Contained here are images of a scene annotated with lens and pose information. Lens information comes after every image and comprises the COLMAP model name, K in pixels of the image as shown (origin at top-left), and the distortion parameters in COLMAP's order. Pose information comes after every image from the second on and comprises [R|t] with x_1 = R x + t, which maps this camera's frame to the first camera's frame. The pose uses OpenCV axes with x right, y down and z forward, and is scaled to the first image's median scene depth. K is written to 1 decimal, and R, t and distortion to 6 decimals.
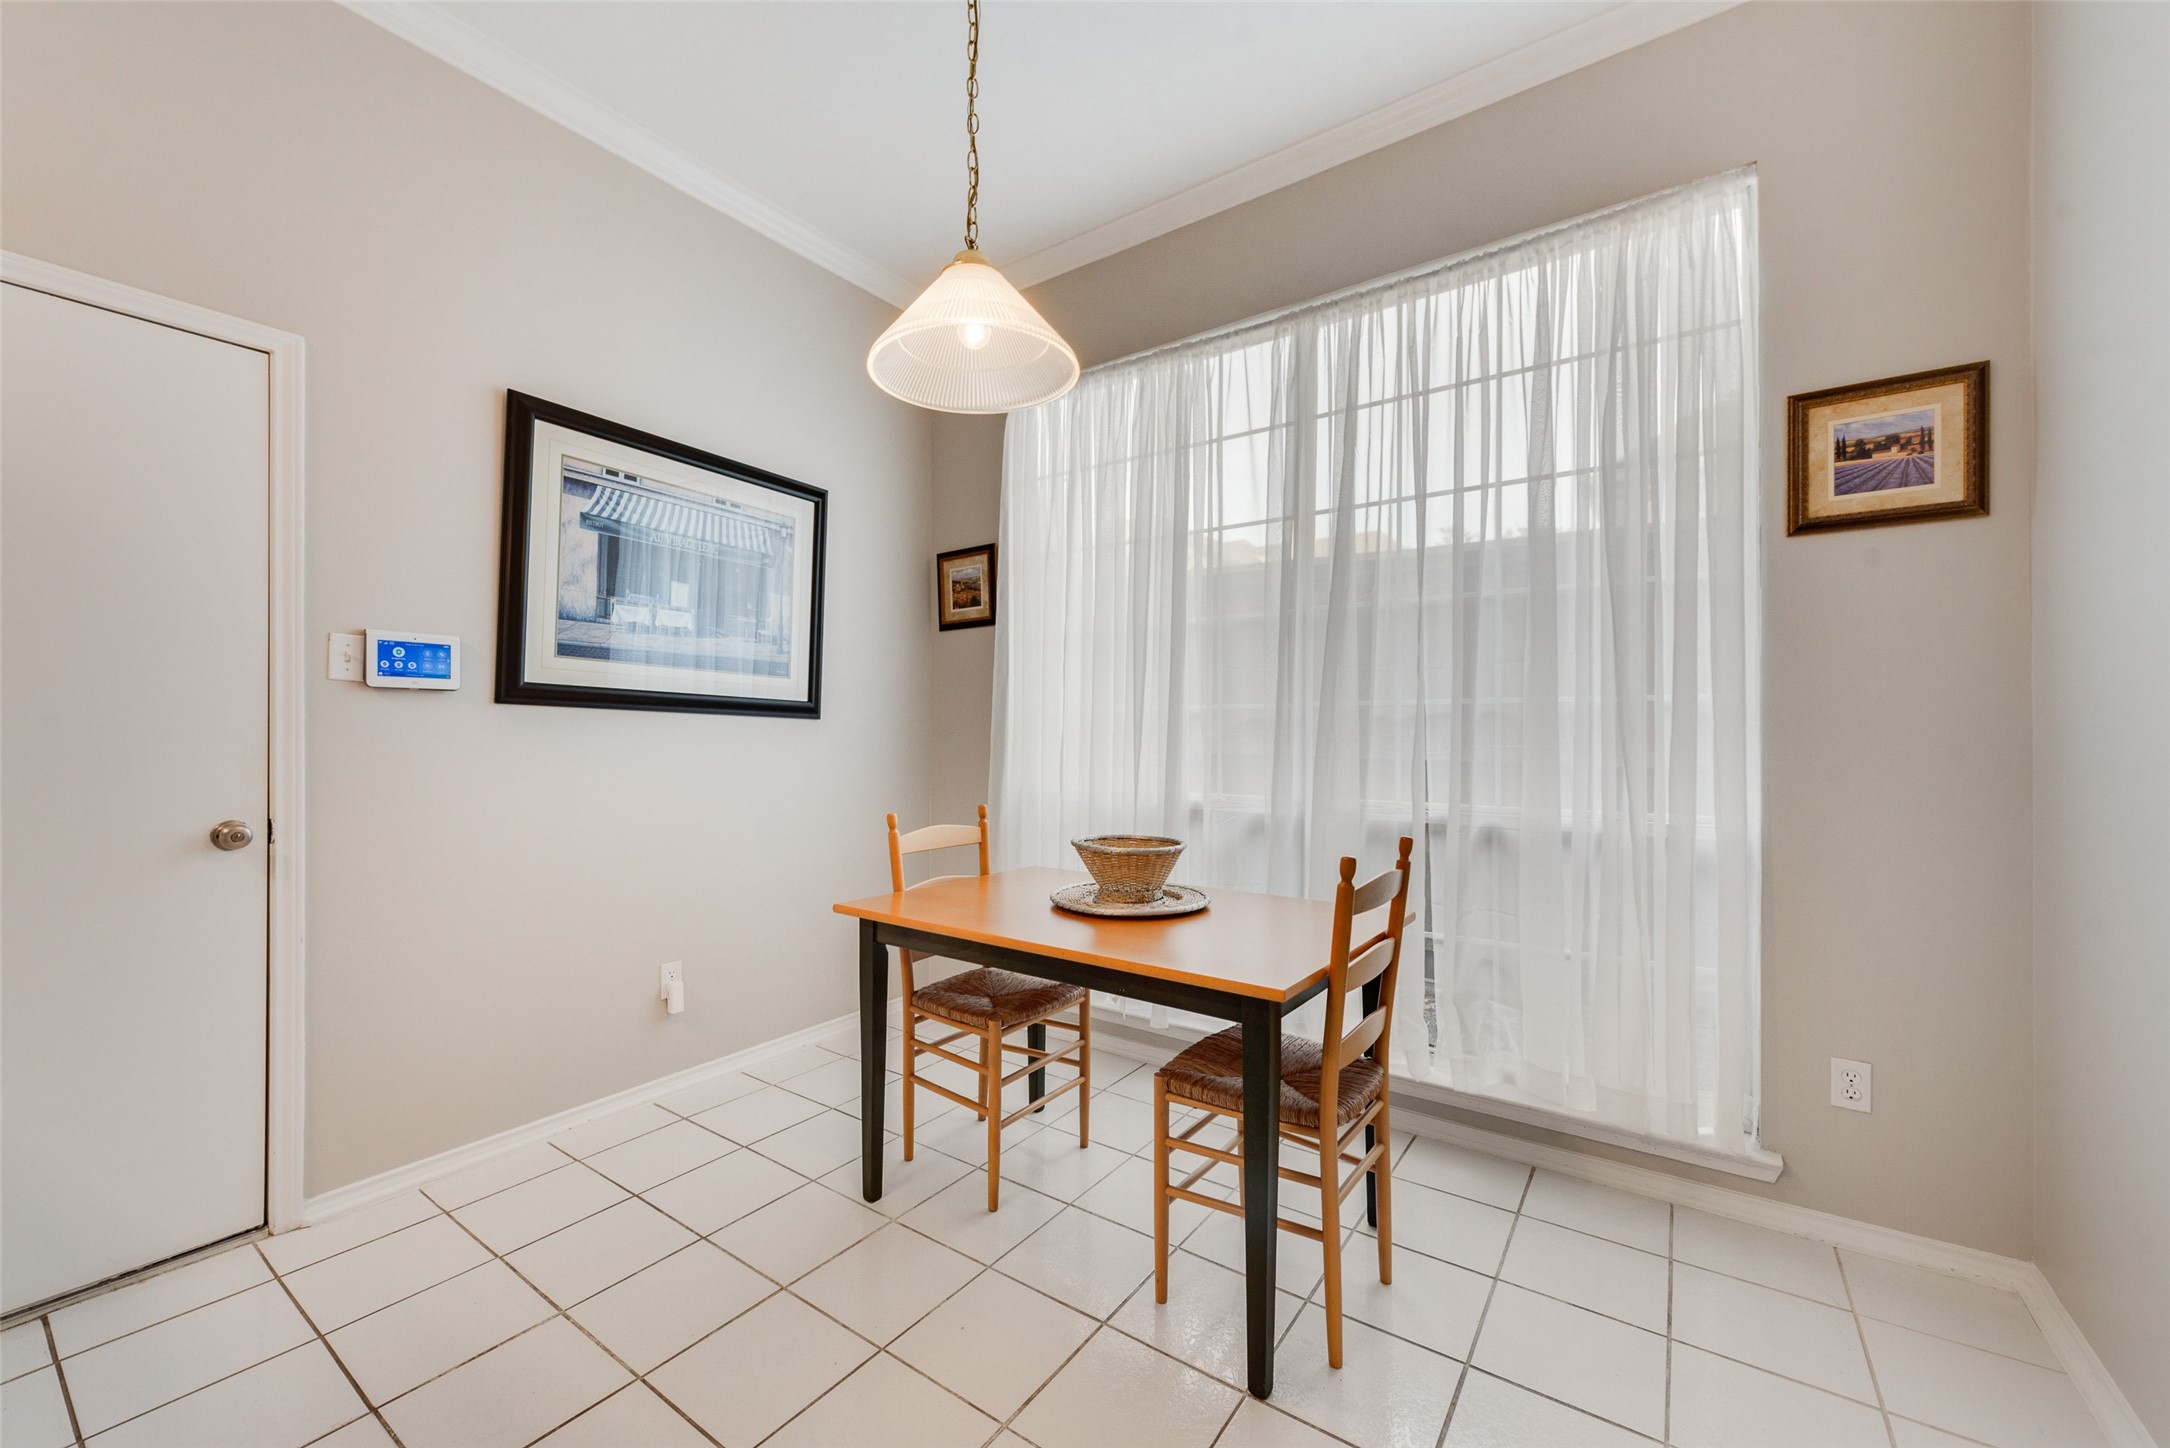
lens RADIAL K [[848.7, 0, 1066.9], [0, 848.7, 727.4], [0, 0, 1]] dist [0.011362, -0.004024]
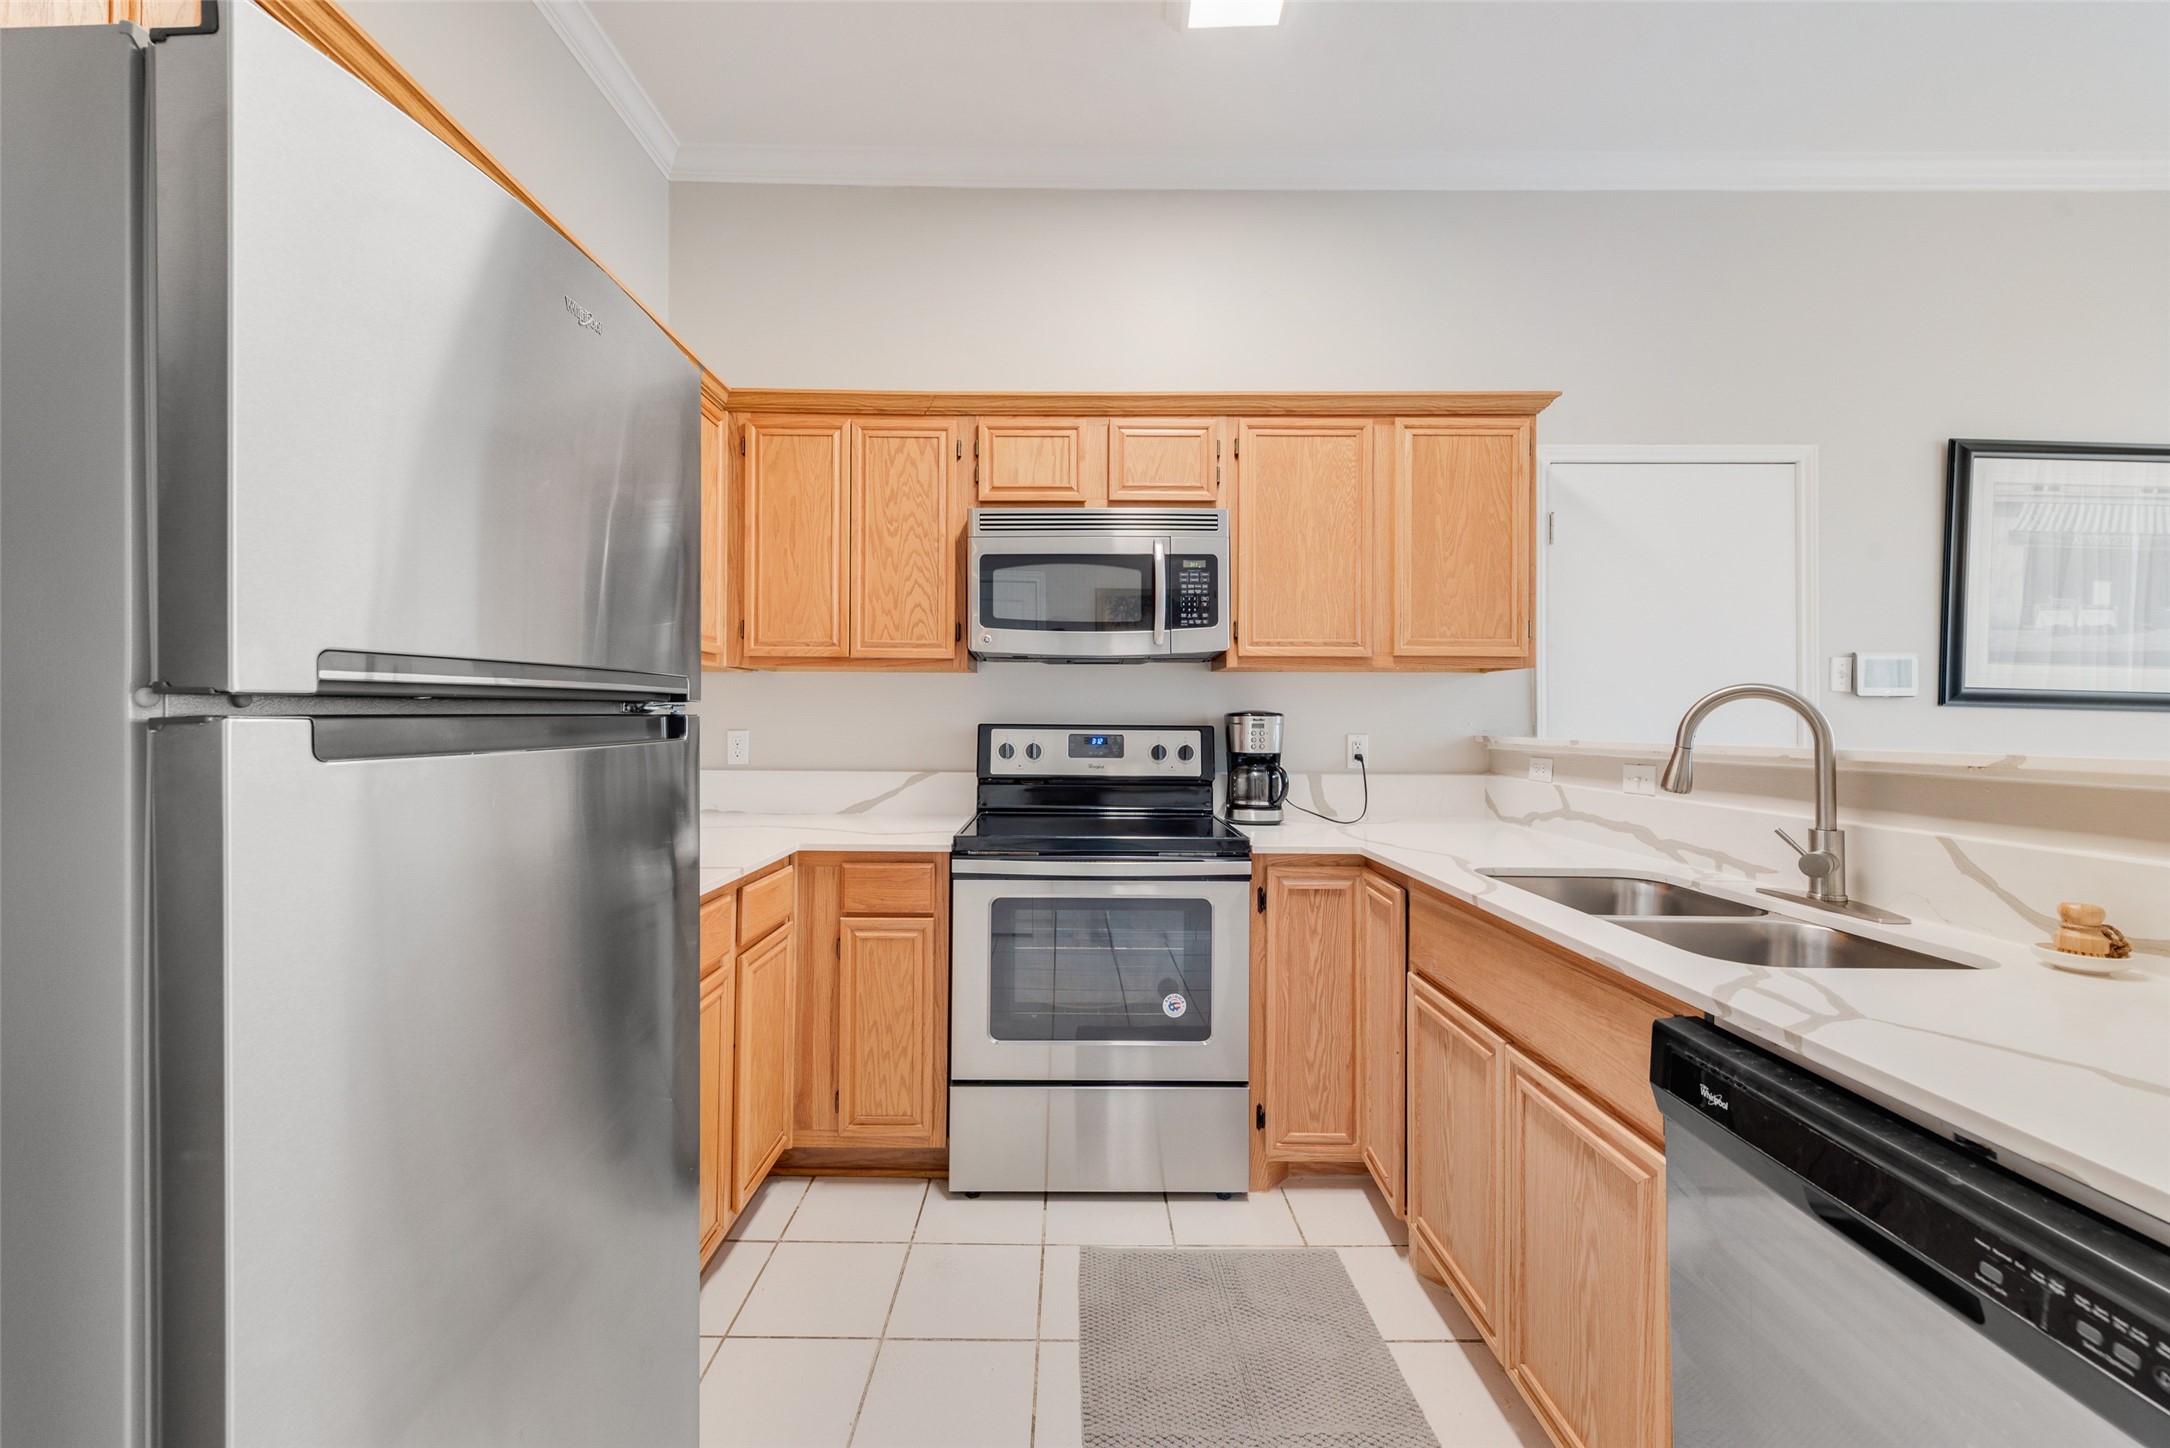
lens RADIAL K [[848.7, 0, 1072.1], [0, 848.7, 711.0], [0, 0, 1]] dist [0.011362, -0.004024]
pose [[0.586546, -0.010435, -0.809849, -0.405193], [0.004394, 0.999943, -0.009703, -0.014602], [0.809904, 0.002133, 0.586558, -0.658417]]
